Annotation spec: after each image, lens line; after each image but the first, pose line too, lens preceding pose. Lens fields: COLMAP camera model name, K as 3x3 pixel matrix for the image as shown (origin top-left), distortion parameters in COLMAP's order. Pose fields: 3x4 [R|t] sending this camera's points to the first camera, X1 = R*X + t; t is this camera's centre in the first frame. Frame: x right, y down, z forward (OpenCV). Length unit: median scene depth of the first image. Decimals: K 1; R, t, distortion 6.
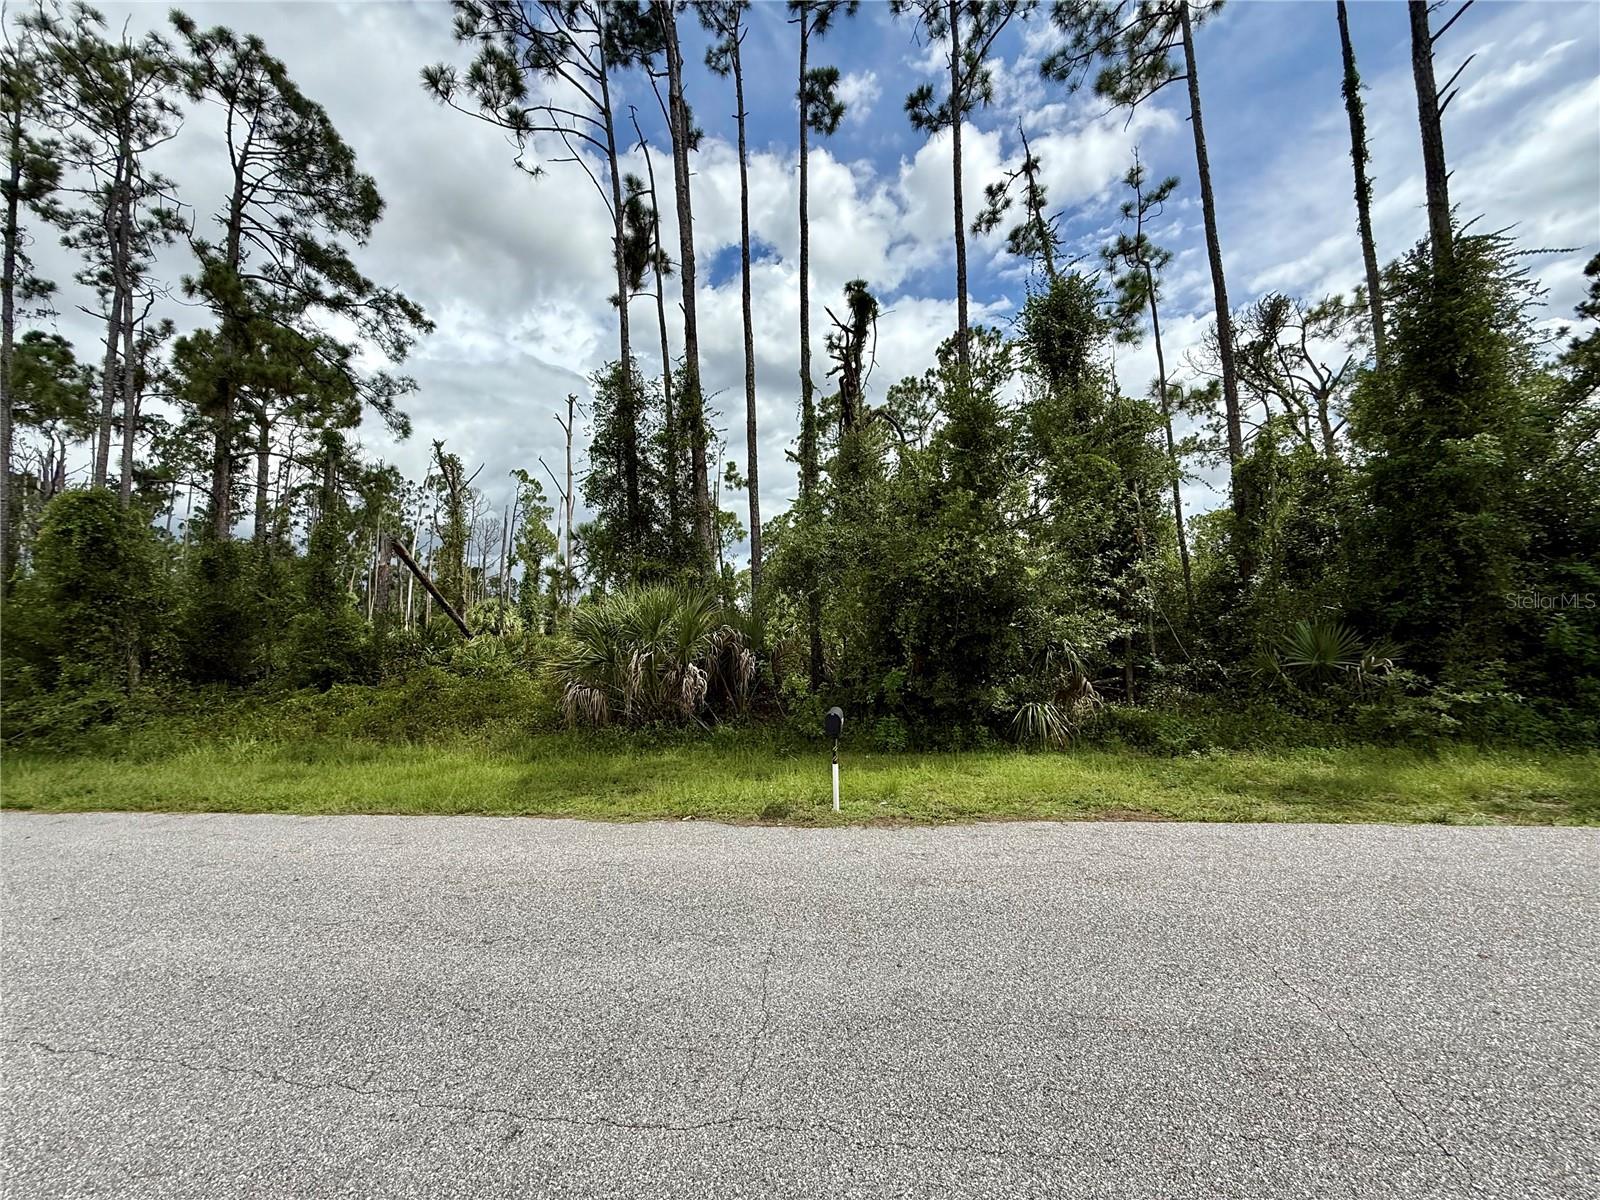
lens RADIAL K [[626.7, 0, 796.2], [0, 626.7, 596.9], [0, 0, 1]] dist [0.001132, -0.000918]
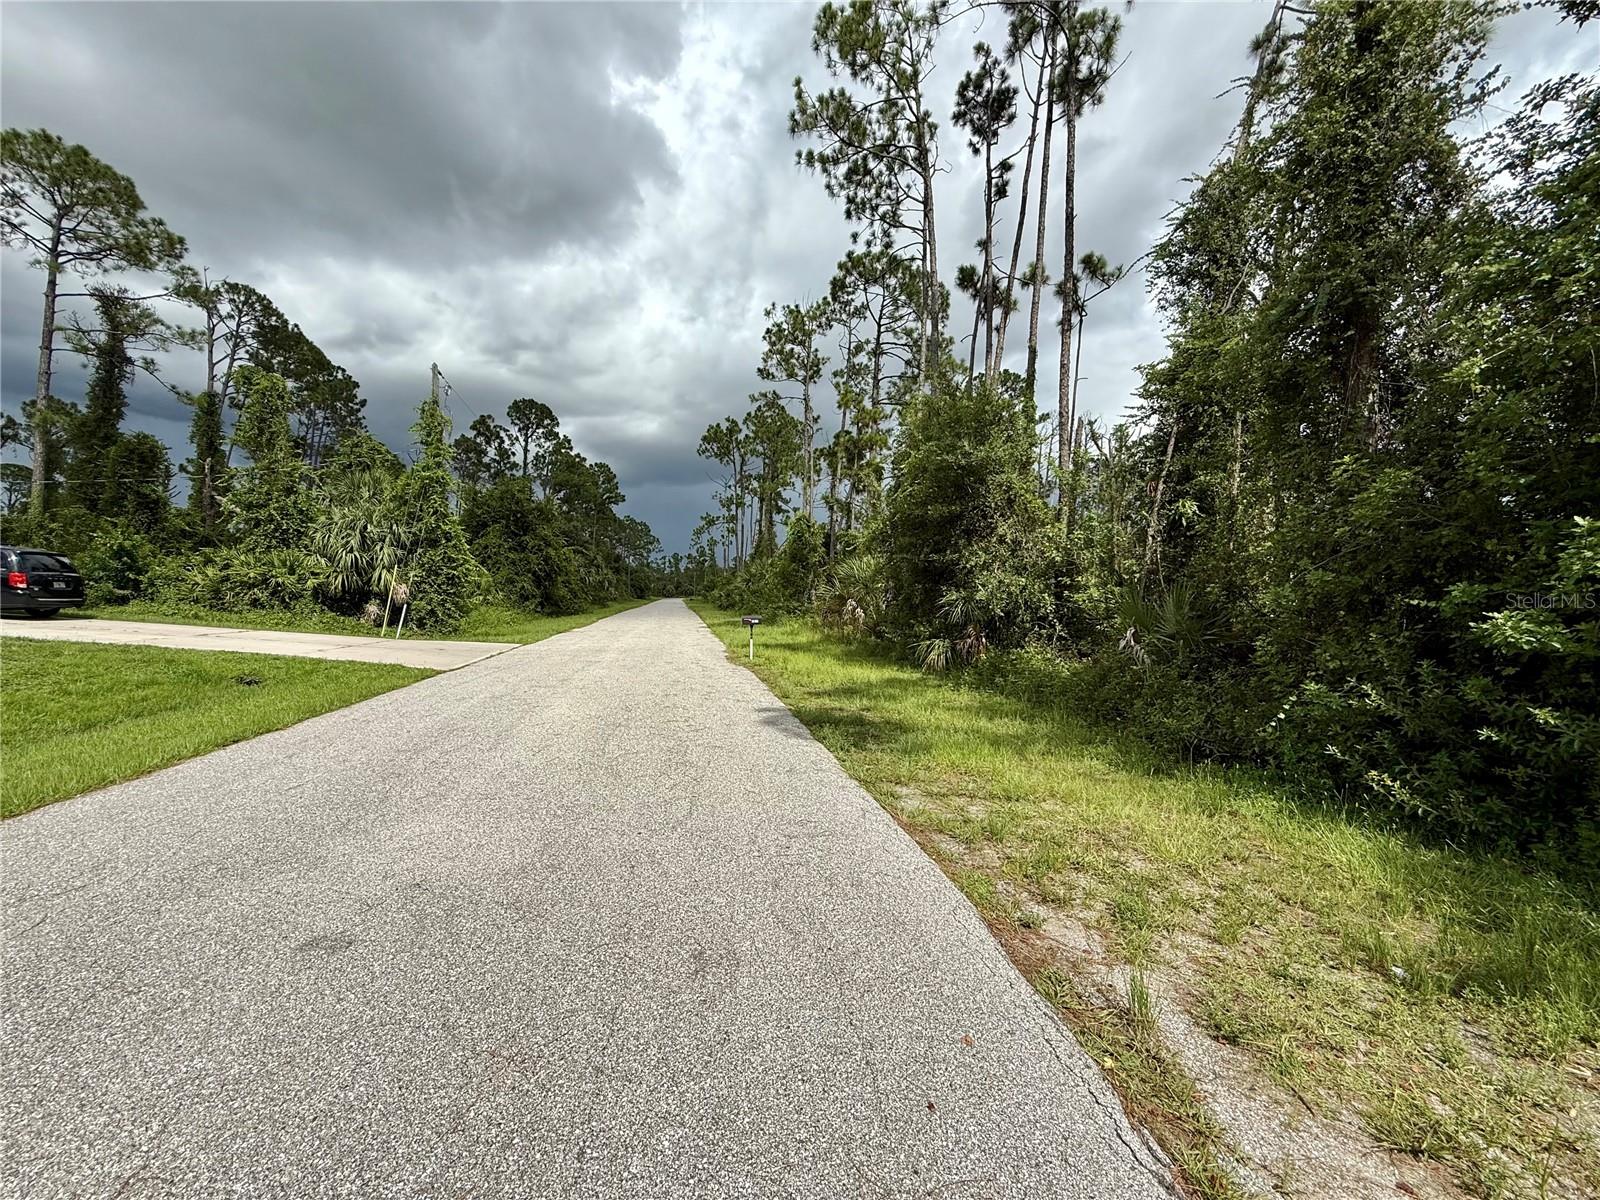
lens RADIAL K [[626.7, 0, 797.7], [0, 626.7, 593.5], [0, 0, 1]] dist [0.001132, -0.000918]
pose [[0.360978, 0.041953, -0.931630, 1.028937], [0.027474, 0.998076, 0.055591, -0.009049], [0.932170, -0.045662, 0.359131, 0.148086]]
